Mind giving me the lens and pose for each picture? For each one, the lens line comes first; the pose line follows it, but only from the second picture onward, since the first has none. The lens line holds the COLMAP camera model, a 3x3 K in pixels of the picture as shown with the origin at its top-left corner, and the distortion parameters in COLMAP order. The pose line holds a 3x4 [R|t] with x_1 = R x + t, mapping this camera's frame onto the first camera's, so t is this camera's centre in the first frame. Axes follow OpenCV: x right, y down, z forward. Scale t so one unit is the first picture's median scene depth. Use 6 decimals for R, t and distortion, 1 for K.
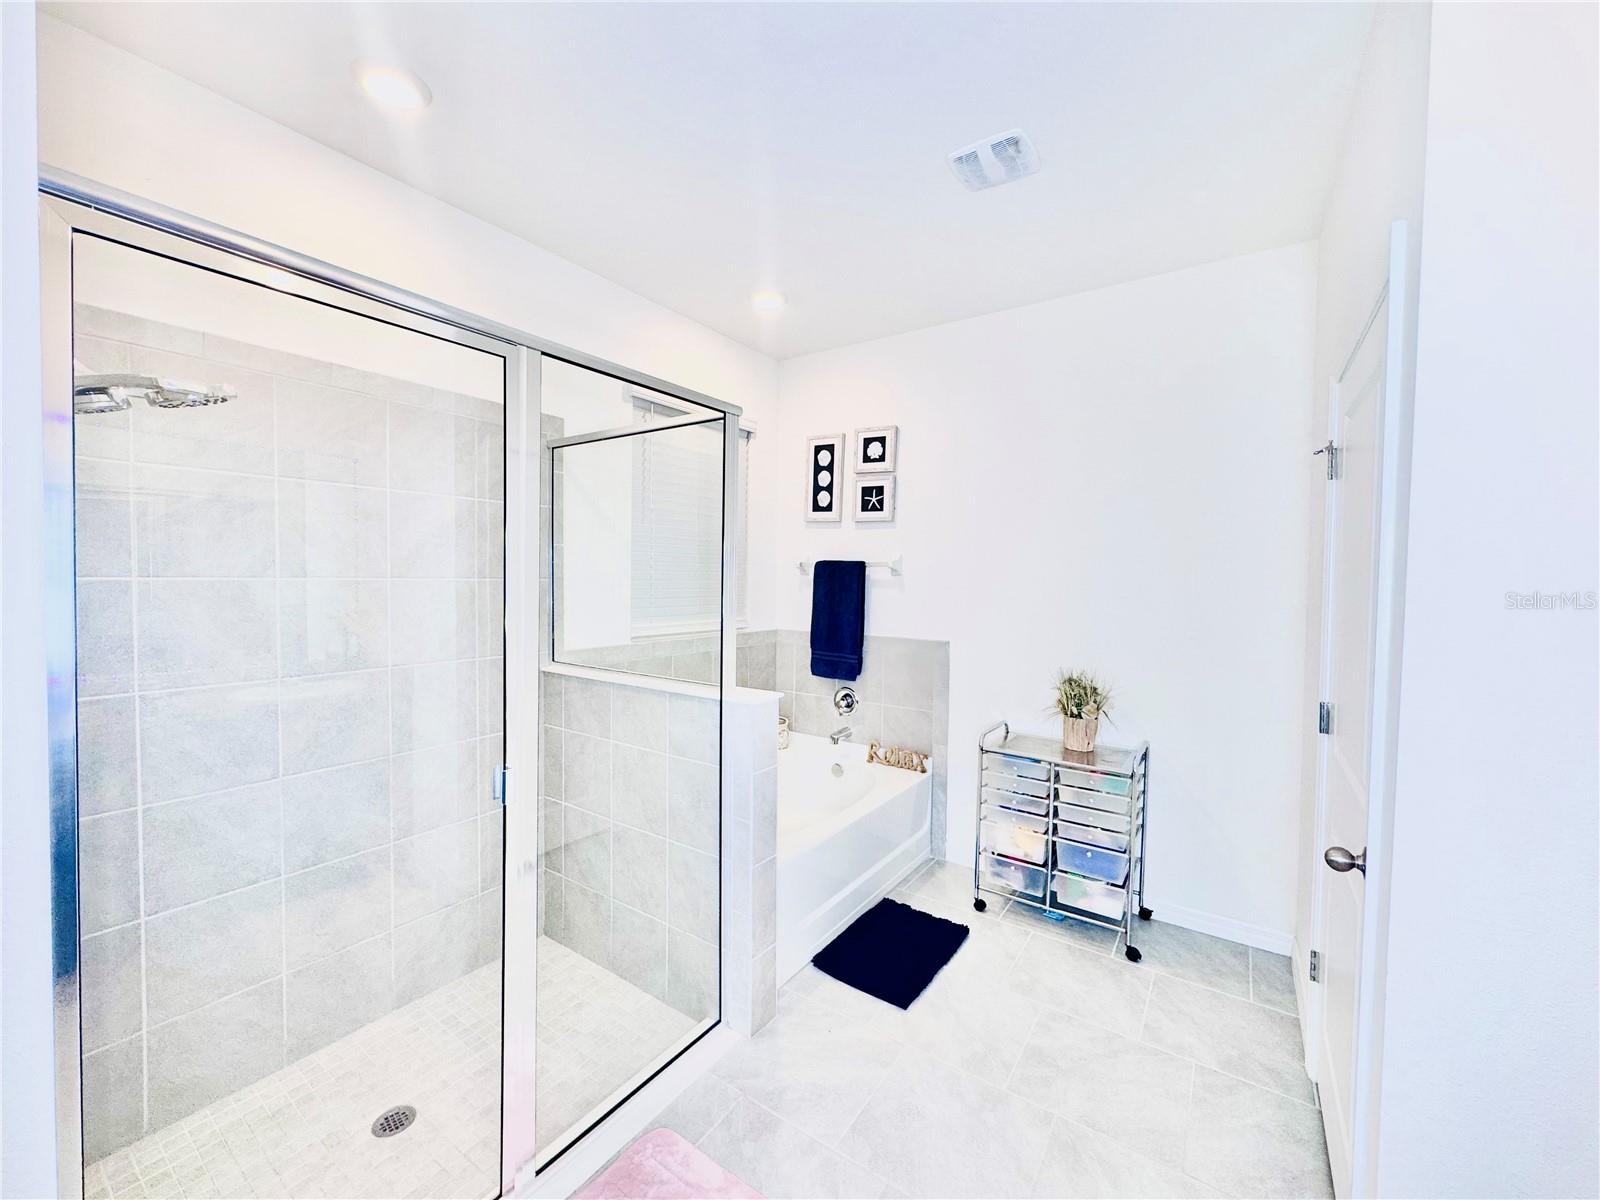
lens RADIAL K [[649.5, 0, 793.9], [0, 649.5, 597.4], [0, 0, 1]] dist [-0.001244, 0.000059]
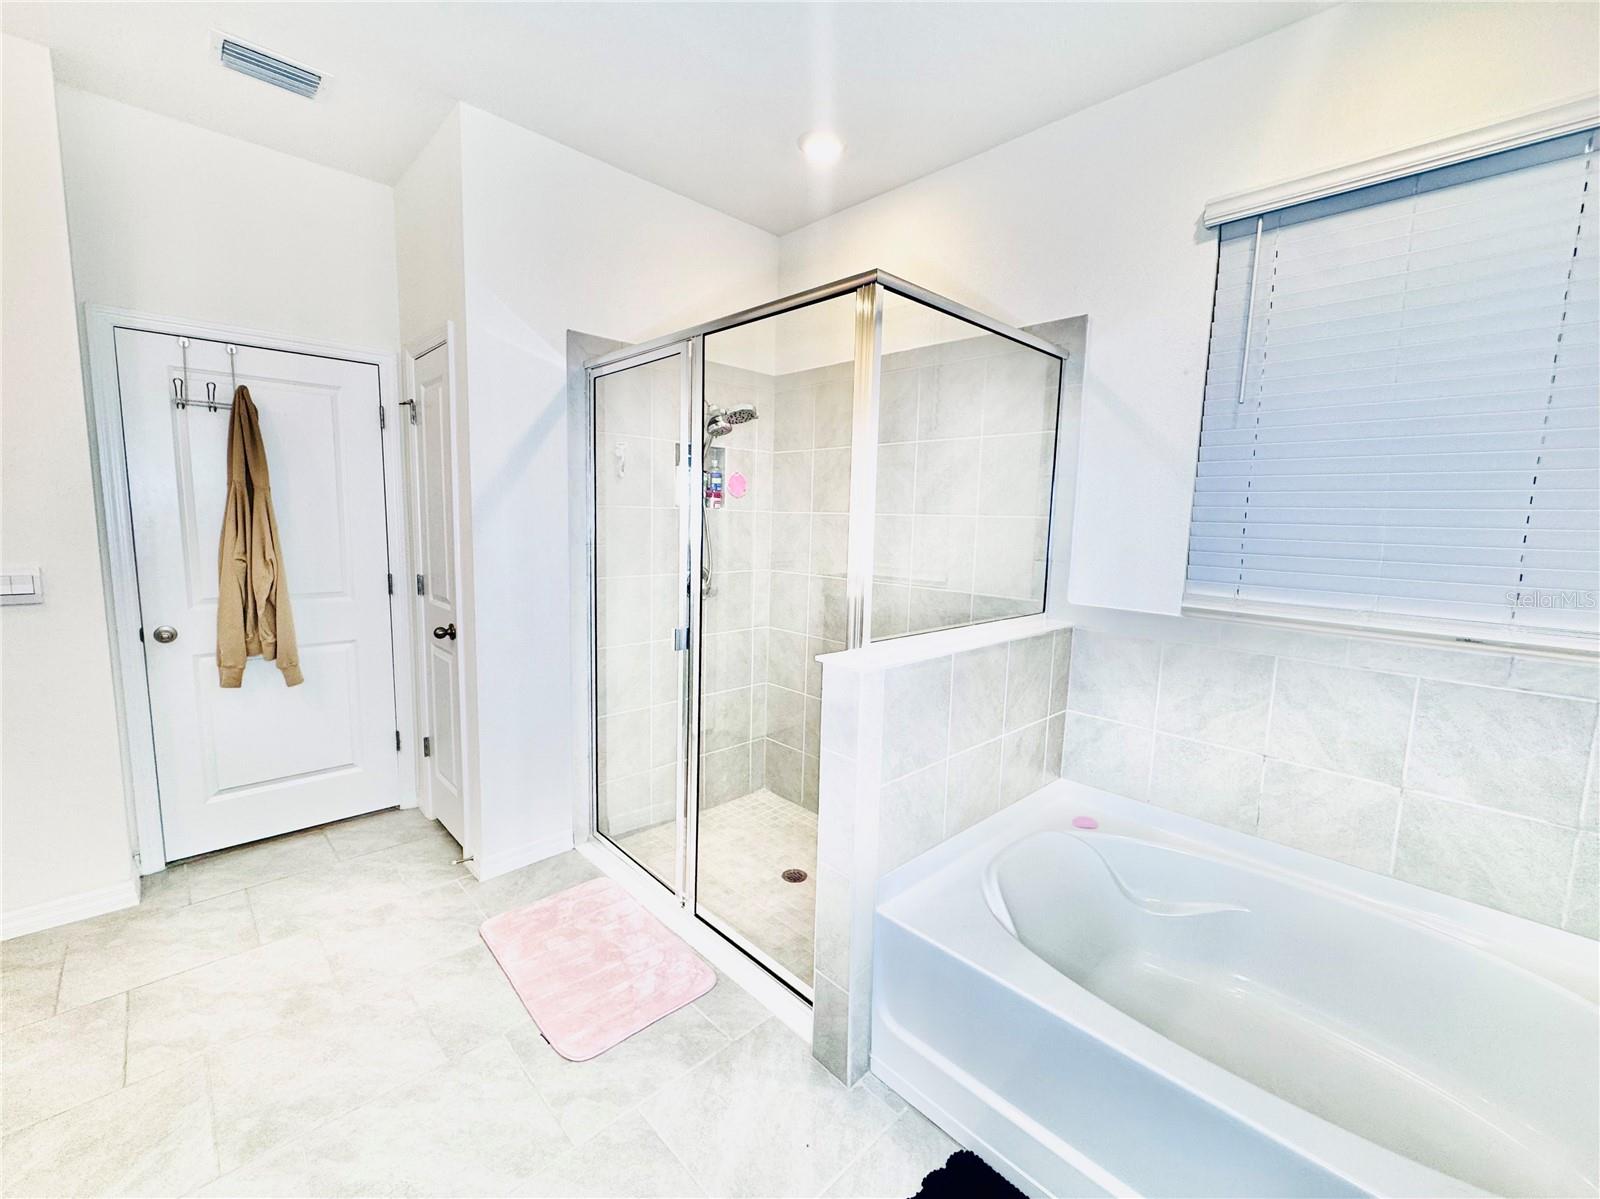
lens RADIAL K [[649.5, 0, 793.9], [0, 649.5, 596.9], [0, 0, 1]] dist [-0.001244, 0.000059]
pose [[-0.196639, 0.099174, -0.975447, 0.511281], [-0.060979, 0.991708, 0.113120, -0.000355], [0.978578, 0.081726, -0.188961, 0.798367]]
